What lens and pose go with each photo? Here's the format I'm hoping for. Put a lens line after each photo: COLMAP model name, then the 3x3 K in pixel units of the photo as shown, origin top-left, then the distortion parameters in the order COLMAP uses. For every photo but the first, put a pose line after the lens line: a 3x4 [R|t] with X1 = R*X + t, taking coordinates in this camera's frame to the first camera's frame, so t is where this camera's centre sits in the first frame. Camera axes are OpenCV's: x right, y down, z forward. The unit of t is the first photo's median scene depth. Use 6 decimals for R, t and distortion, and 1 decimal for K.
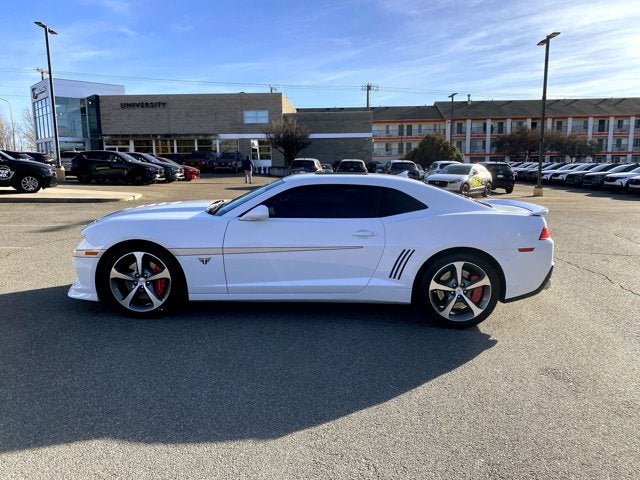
lens RADIAL K [[490.2, 0, 322.5], [0, 490.2, 230.5], [0, 0, 1]] dist [0.011481, -0.005786]
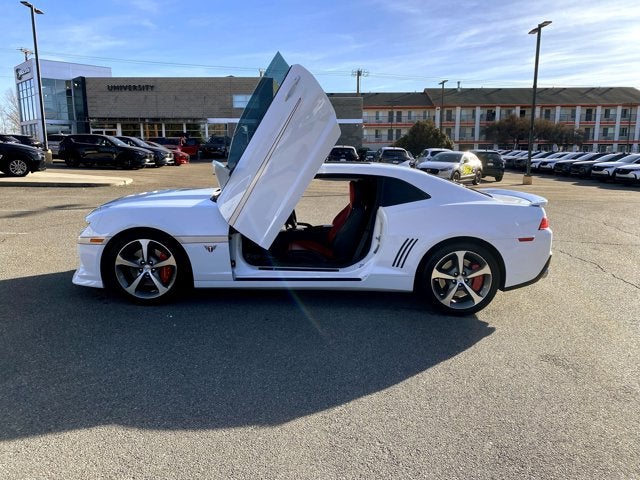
lens RADIAL K [[490.2, 0, 322.5], [0, 490.2, 230.5], [0, 0, 1]] dist [0.011481, -0.005786]
pose [[0.999667, 0.006902, 0.024860, -0.004806], [-0.007613, 0.999562, 0.028602, -0.000800], [-0.024652, -0.028781, 0.999282, -0.001566]]
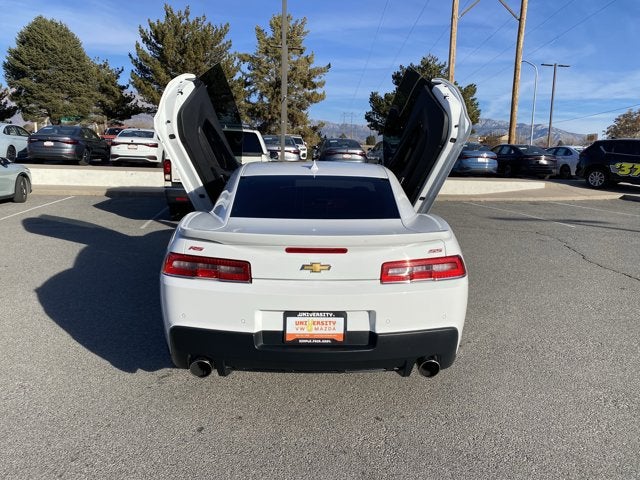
lens RADIAL K [[490.2, 0, 322.5], [0, 490.2, 230.5], [0, 0, 1]] dist [0.011481, -0.005786]
pose [[0.028621, 0.146112, -0.988854, 0.142594], [-0.155056, 0.977934, 0.140011, -0.019485], [0.987491, 0.149320, 0.050645, 0.159958]]
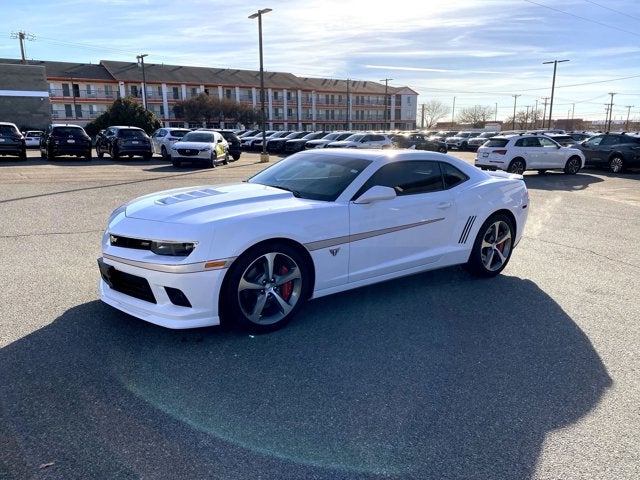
lens RADIAL K [[490.8, 0, 320.0], [0, 490.8, 240.0], [0, 0, 1]] dist [0.008208, -0.002090]
pose [[0.789249, -0.128810, 0.600412, -0.109404], [0.076040, 0.990728, 0.112591, -0.008704], [-0.609347, -0.043207, 0.791725, 0.041219]]
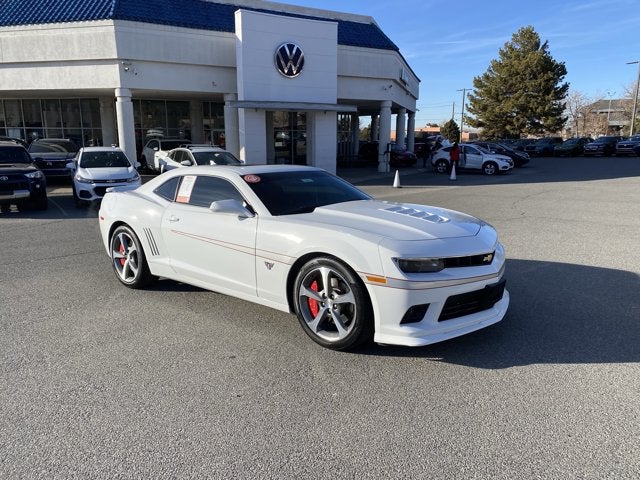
lens RADIAL K [[490.2, 0, 322.5], [0, 490.2, 230.5], [0, 0, 1]] dist [0.011481, -0.005786]
pose [[-0.776496, -0.108494, 0.620712, -0.119180], [0.083767, 0.958549, 0.272335, -0.041540], [-0.624530, 0.263462, -0.735221, 0.278343]]
